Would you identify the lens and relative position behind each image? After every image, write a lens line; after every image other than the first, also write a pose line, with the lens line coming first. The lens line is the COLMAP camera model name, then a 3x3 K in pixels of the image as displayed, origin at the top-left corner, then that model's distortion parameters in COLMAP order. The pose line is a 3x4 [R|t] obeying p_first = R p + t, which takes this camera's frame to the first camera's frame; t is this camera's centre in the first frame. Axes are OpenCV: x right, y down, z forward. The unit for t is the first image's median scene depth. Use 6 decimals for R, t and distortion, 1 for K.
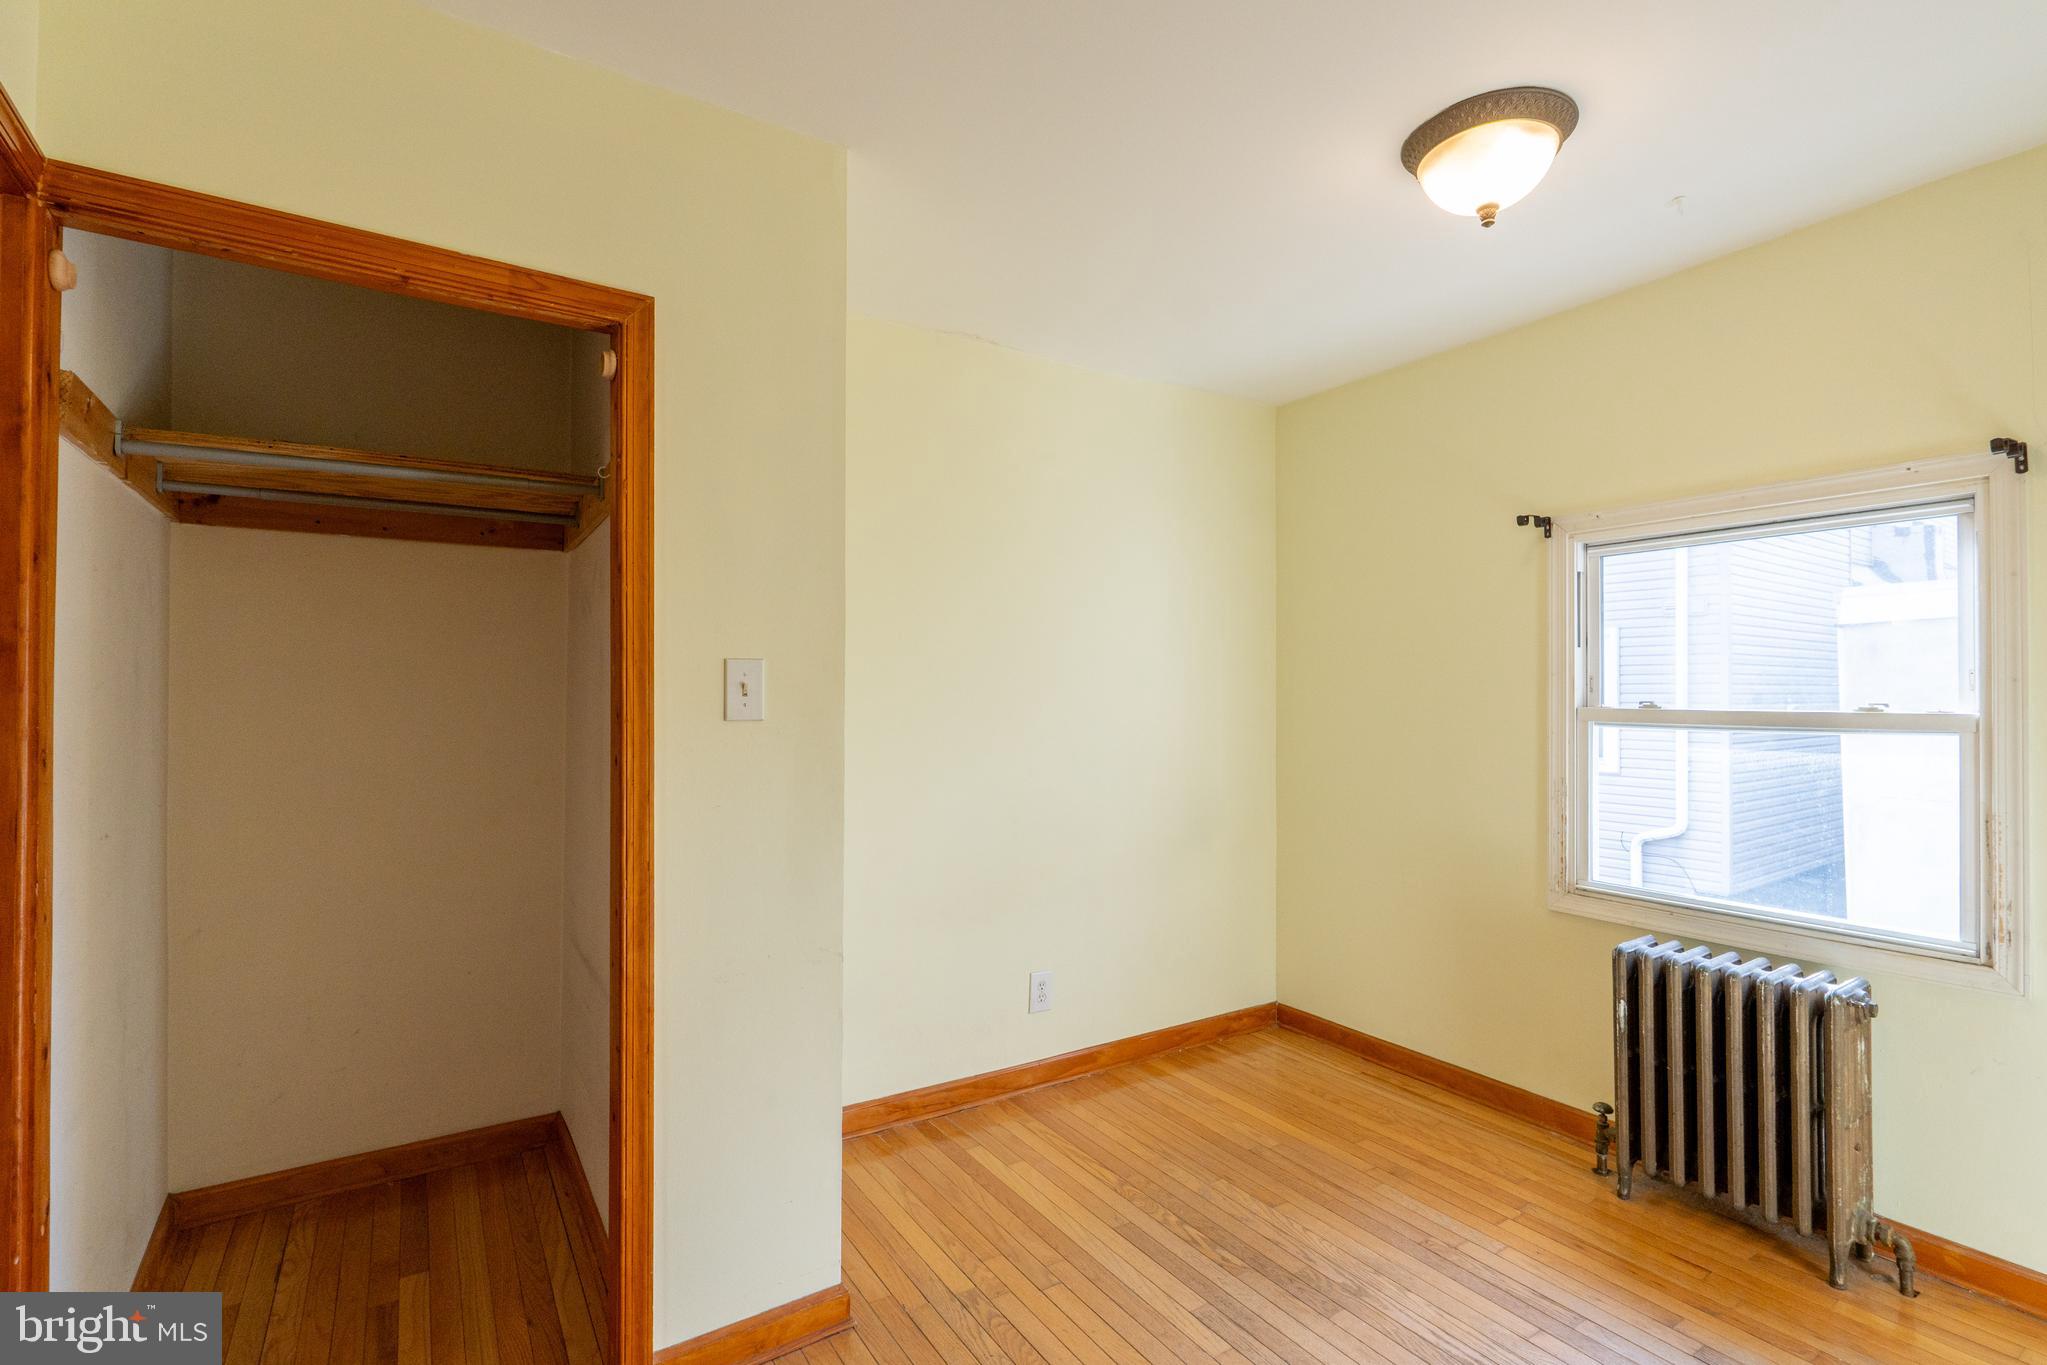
lens RADIAL K [[945.6, 0, 1023.5], [0, 945.6, 682.5], [0, 0, 1]] dist [-0.002374, -0.000255]
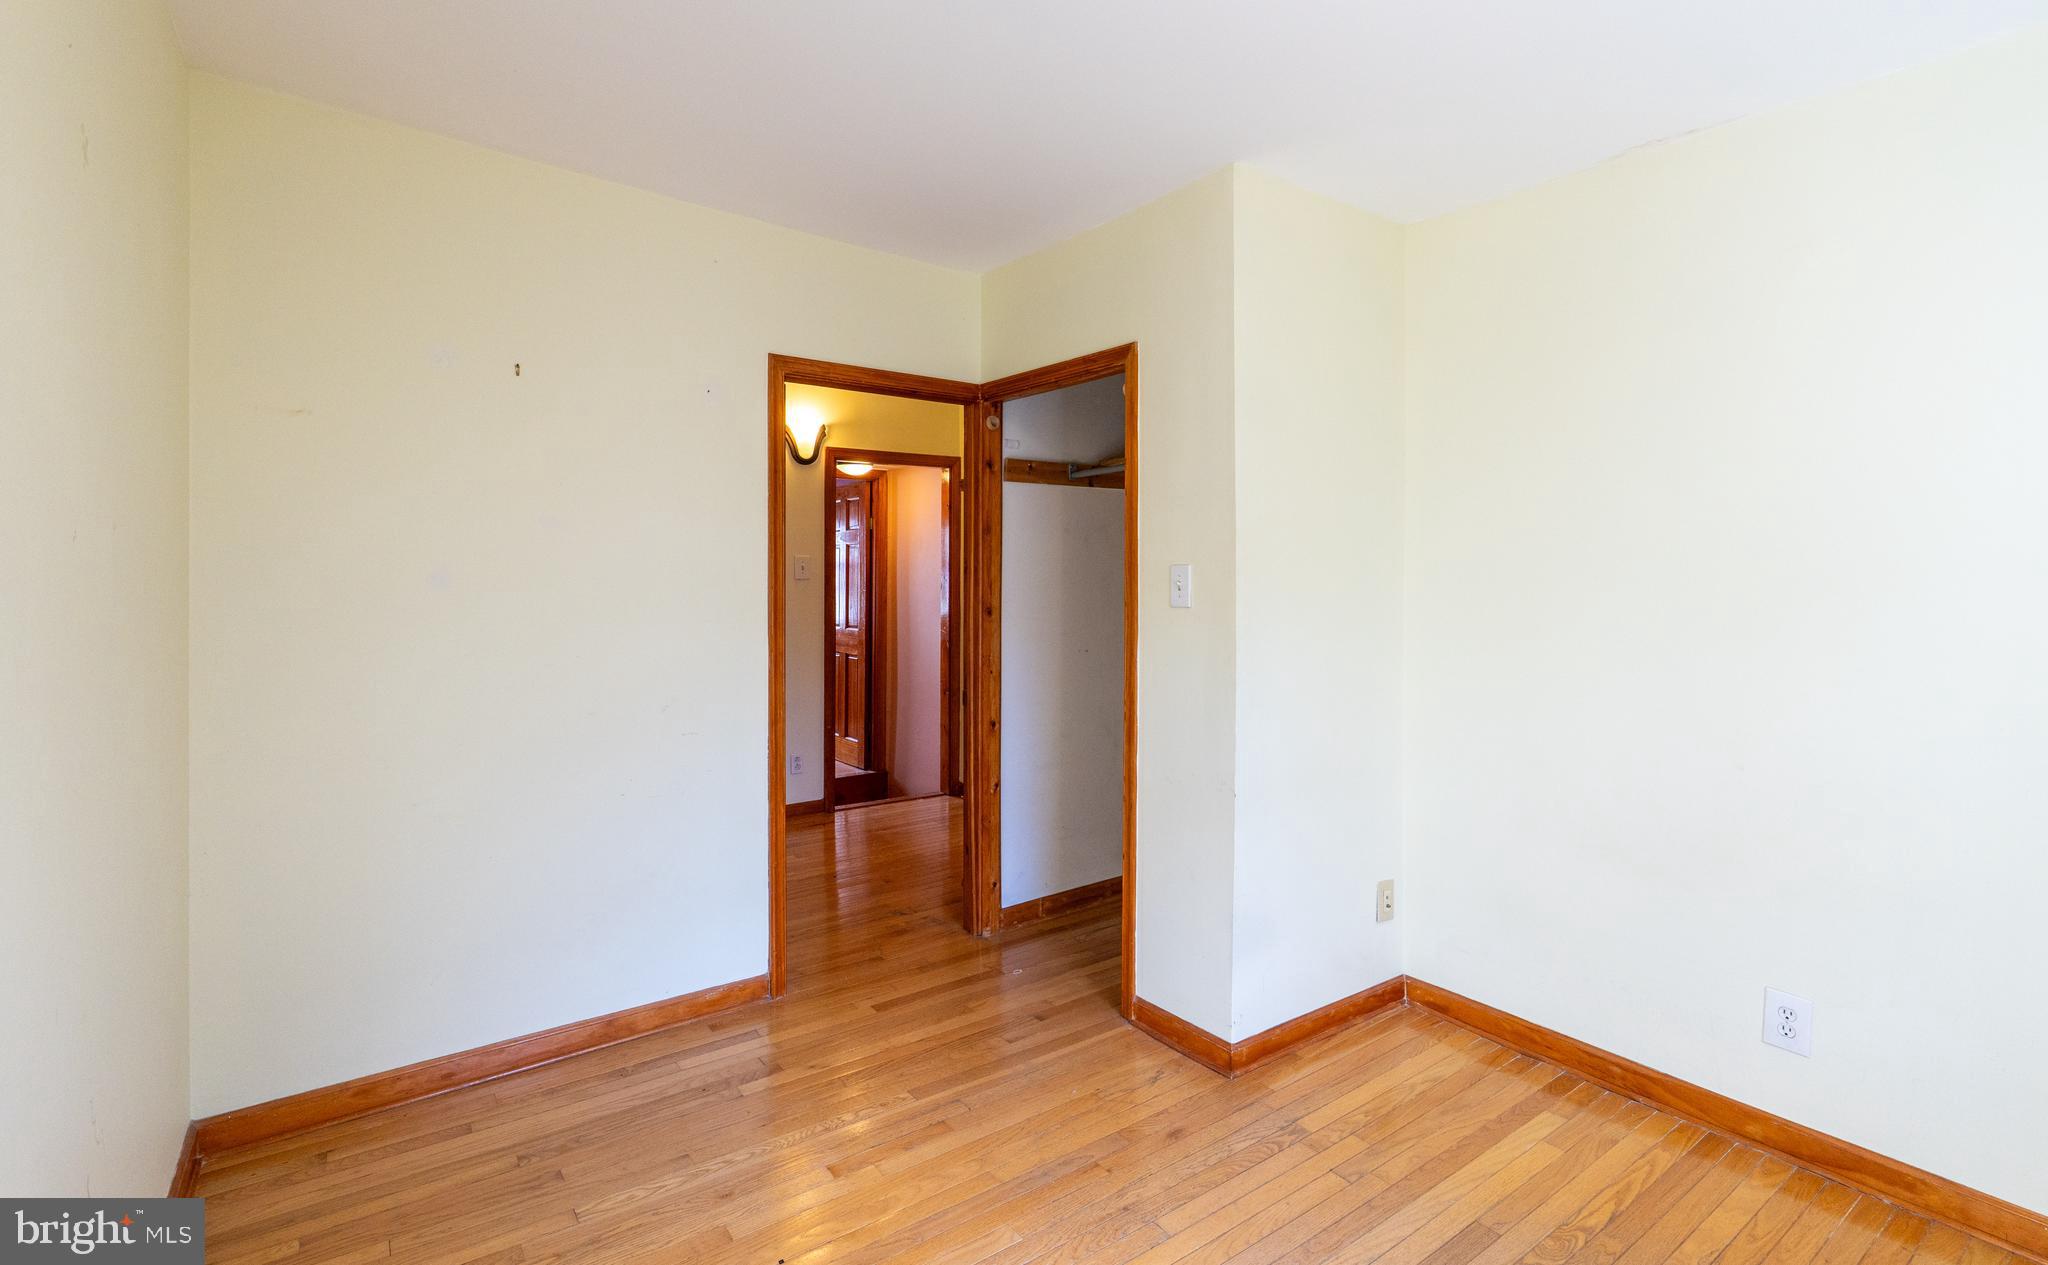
lens RADIAL K [[938.8, 0, 1025.8], [0, 938.8, 584.0], [0, 0, 1]] dist [-0.001531, -0.000294]
pose [[0.057604, 0.004256, -0.998330, 0.859231], [0.009021, 0.999948, 0.004783, -0.003388], [0.998299, -0.009282, 0.057563, 0.519492]]
